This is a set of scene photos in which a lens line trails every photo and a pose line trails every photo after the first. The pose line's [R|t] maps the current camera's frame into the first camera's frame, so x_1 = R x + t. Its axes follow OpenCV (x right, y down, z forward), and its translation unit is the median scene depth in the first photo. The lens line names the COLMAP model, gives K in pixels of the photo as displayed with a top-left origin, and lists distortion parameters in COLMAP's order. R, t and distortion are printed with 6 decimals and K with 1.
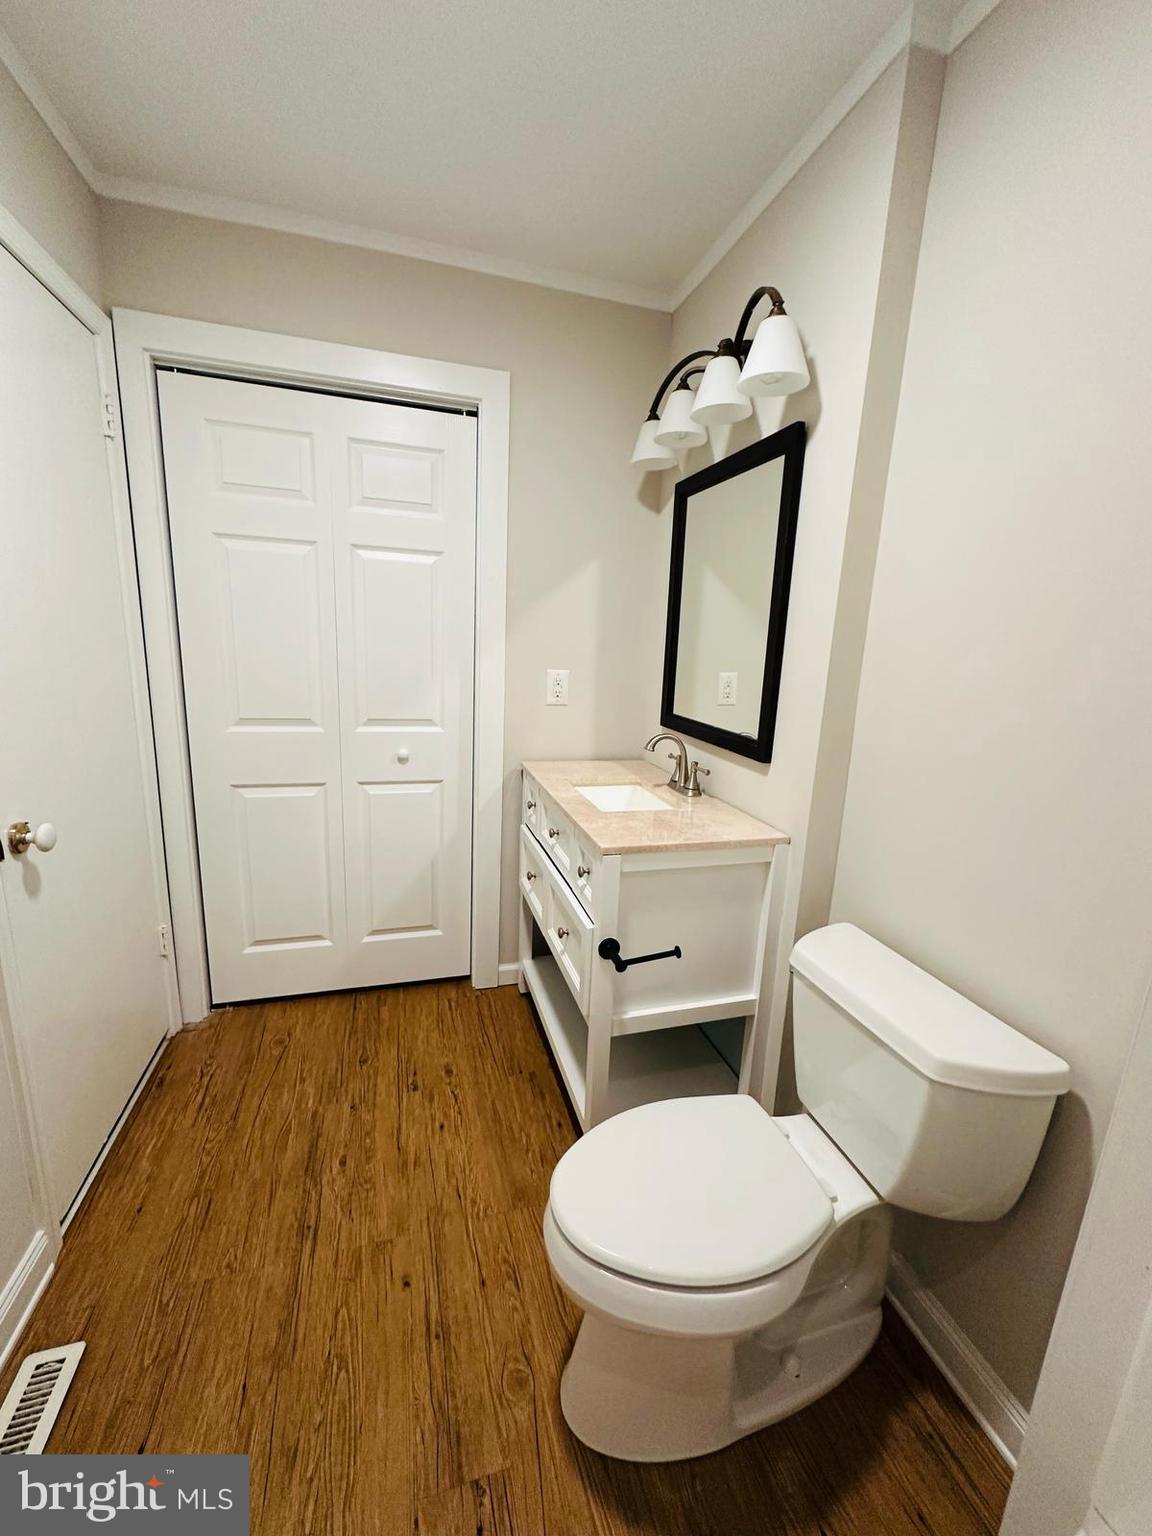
lens RADIAL K [[615.2, 0, 576.0], [0, 615.2, 768.0], [0, 0, 1]] dist [-0.000728, 0.000341]
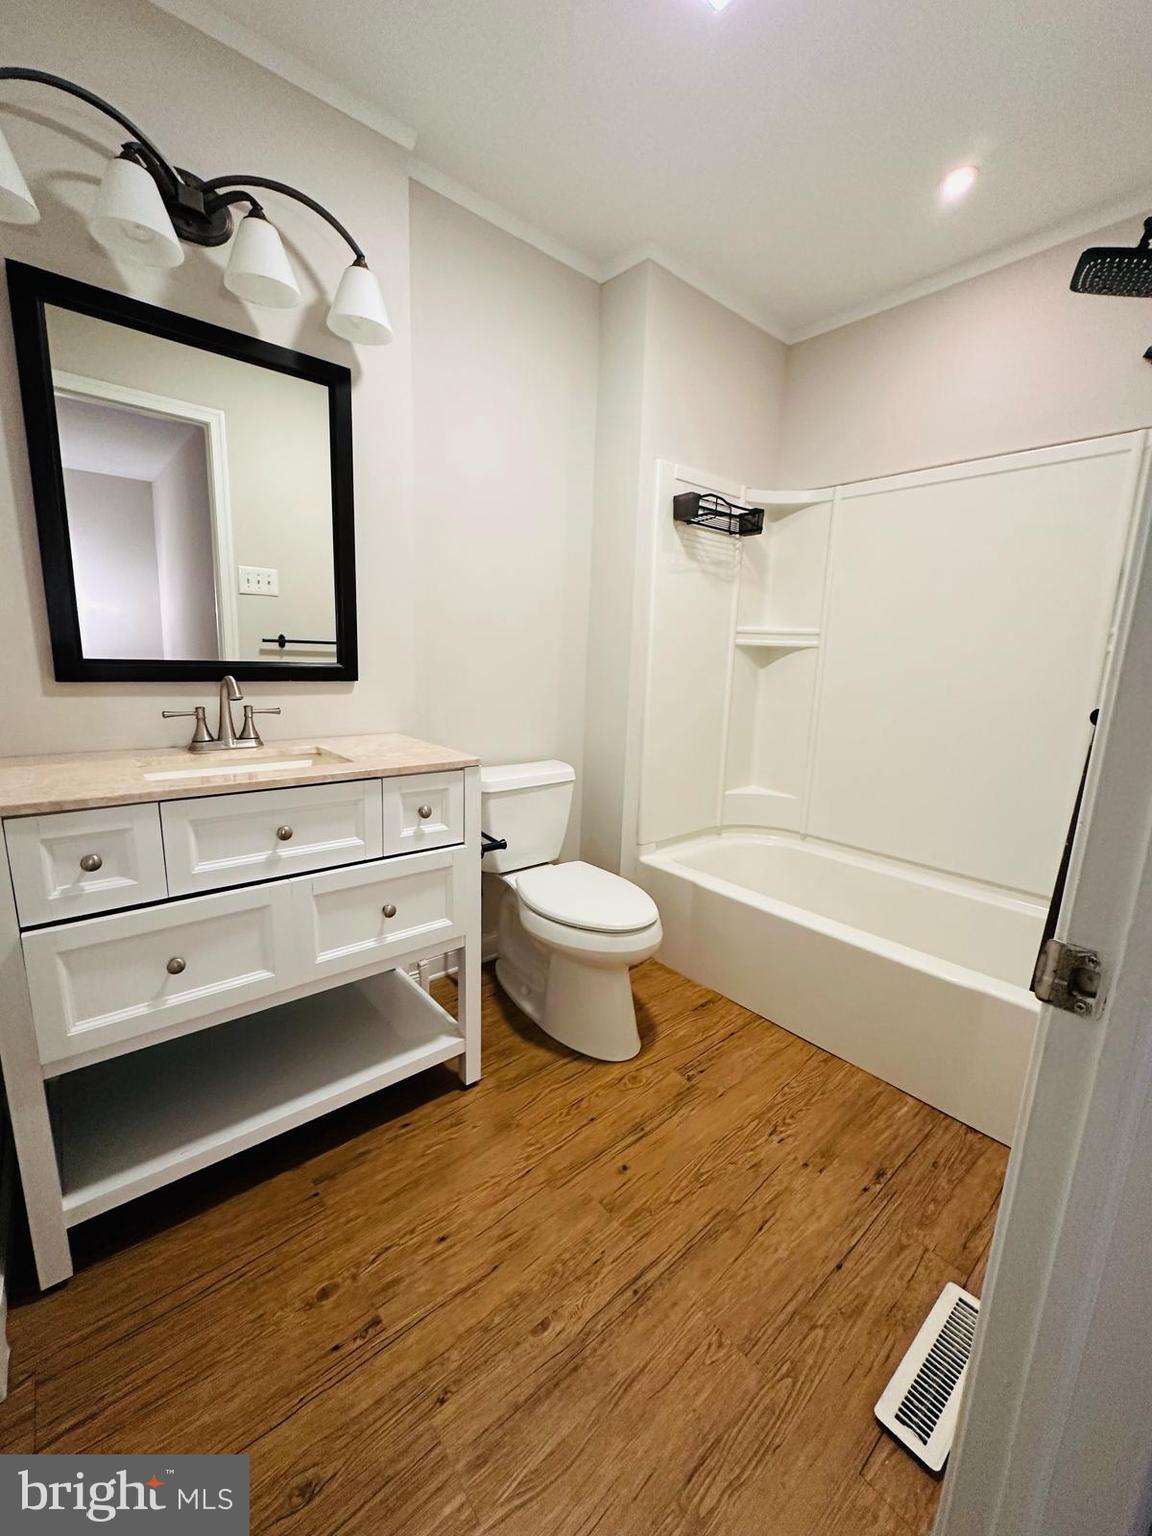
lens RADIAL K [[615.2, 0, 576.0], [0, 615.2, 768.0], [0, 0, 1]] dist [-0.000728, 0.000341]
pose [[-0.404403, -0.233556, 0.884256, -0.930822], [0.138505, 0.940052, 0.311637, -0.161785], [-0.904032, 0.248501, -0.347811, 1.146884]]
